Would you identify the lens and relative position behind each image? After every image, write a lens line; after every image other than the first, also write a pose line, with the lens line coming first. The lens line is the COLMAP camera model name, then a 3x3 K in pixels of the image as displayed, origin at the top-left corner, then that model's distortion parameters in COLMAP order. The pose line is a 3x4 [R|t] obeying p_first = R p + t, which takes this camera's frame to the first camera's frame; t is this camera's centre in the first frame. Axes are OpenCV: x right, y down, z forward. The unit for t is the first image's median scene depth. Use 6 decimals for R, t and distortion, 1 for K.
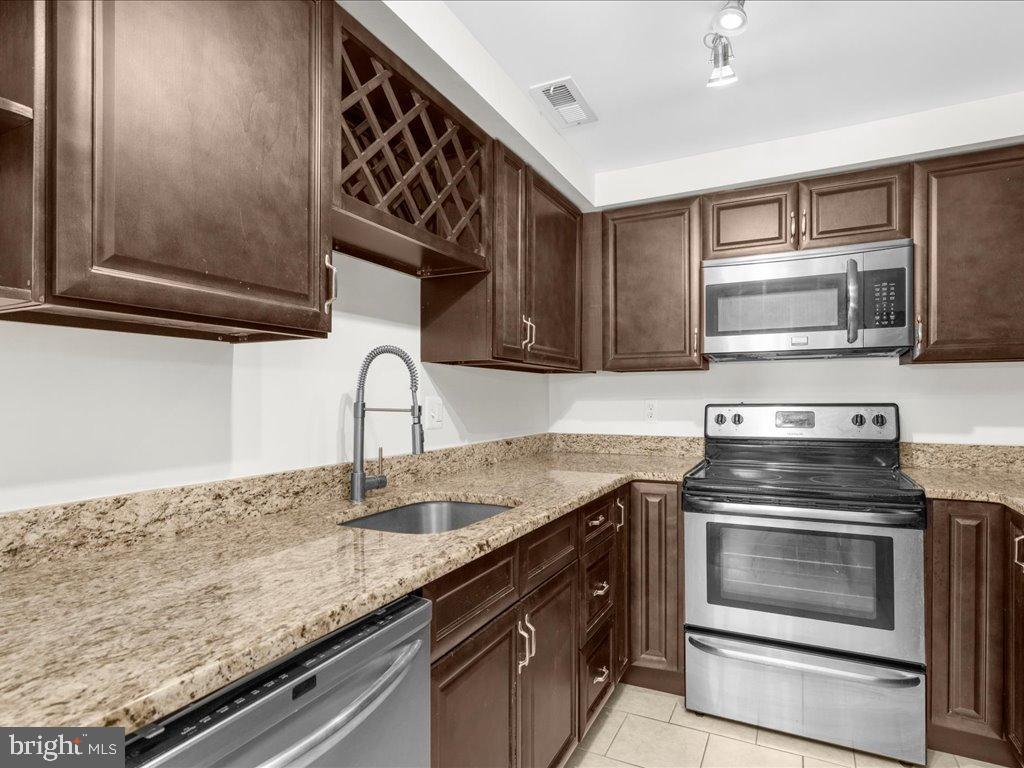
lens RADIAL K [[566.9, 0, 502.7], [0, 566.9, 400.1], [0, 0, 1]] dist [-0.007395, 0.000409]
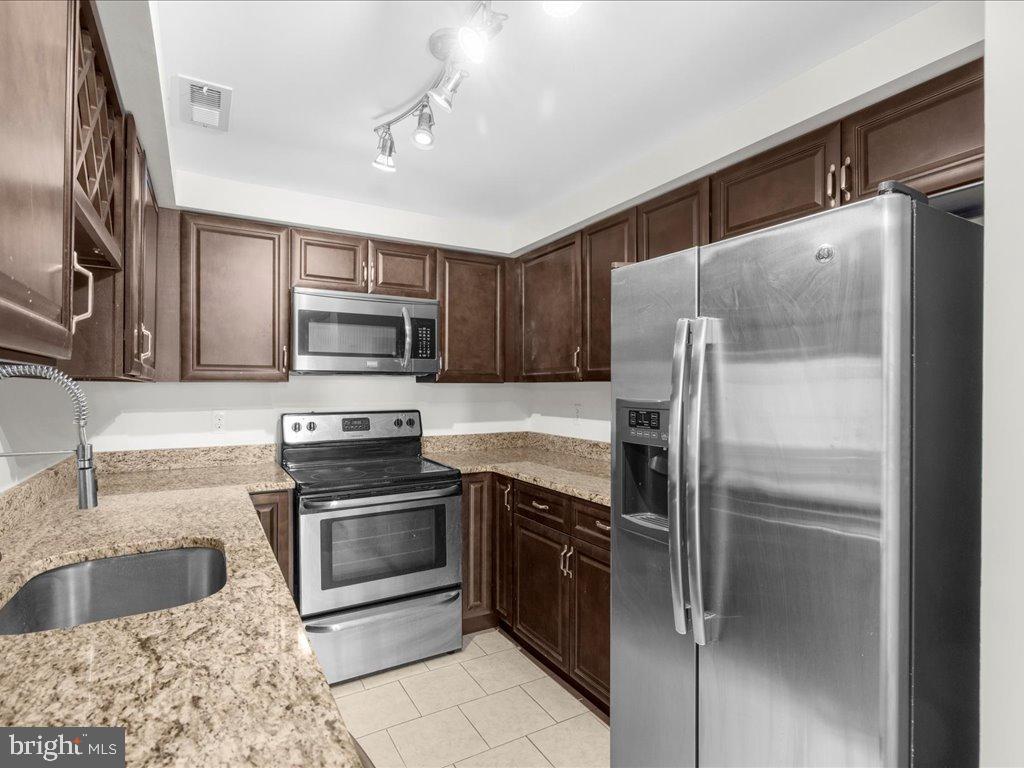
lens RADIAL K [[521.3, 0, 511.5], [0, 521.3, 387.9], [0, 0, 1]] dist [-0.001131, 0.000334]
pose [[0.532293, 0.005240, 0.846544, -0.334838], [-0.000004, 0.999981, -0.006187, -0.047515], [-0.846560, 0.003289, 0.532282, 0.107357]]
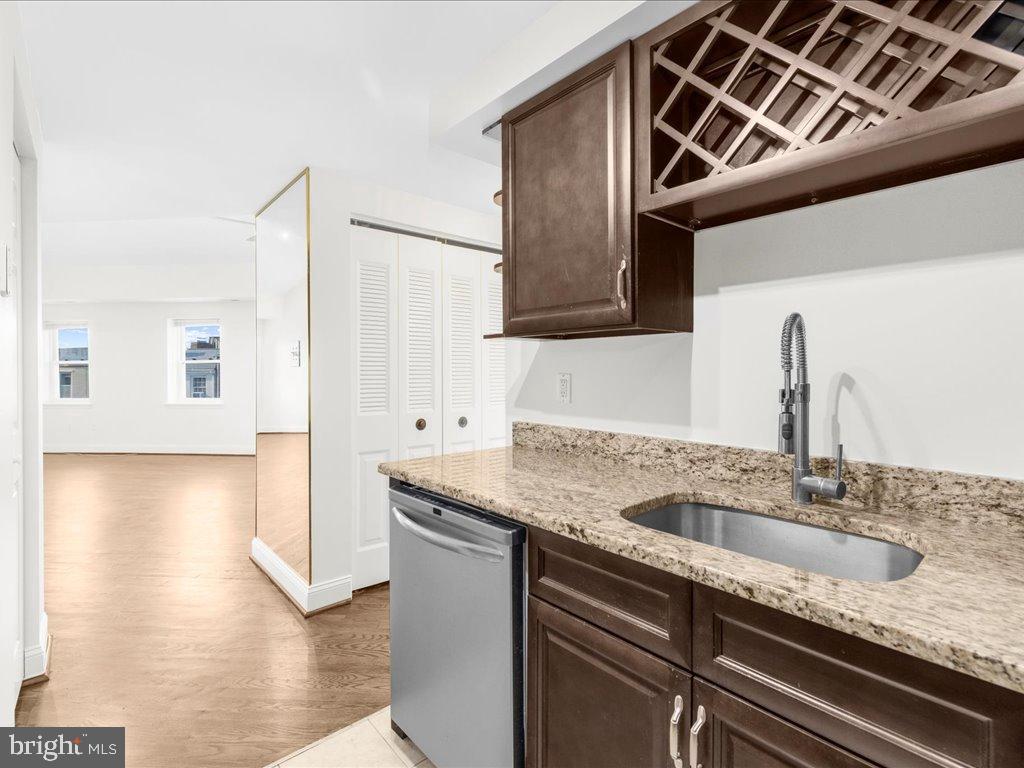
lens RADIAL K [[503.2, 0, 506.4], [0, 503.2, 369.1], [0, 0, 1]] dist [0.000925, 0.000405]
pose [[-0.378157, 0.003181, -0.925736, 0.464233], [-0.000732, 0.999993, 0.003735, -0.015265], [0.925741, 0.002090, -0.378152, 0.688618]]
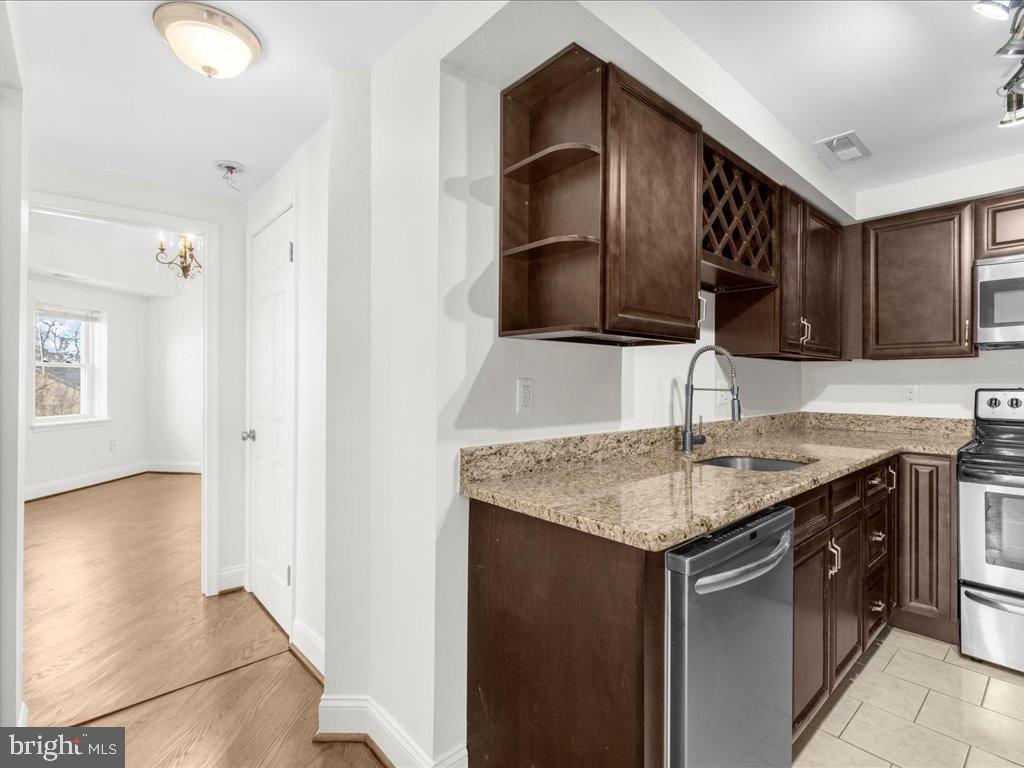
lens RADIAL K [[497.3, 0, 498.5], [0, 497.3, 380.5], [0, 0, 1]] dist [-0.002659, 0.000756]
pose [[0.929608, 0.005052, -0.368516, -0.186264], [-0.007106, 0.999966, -0.004216, 0.002509], [0.368482, 0.006538, 0.929612, -0.296174]]
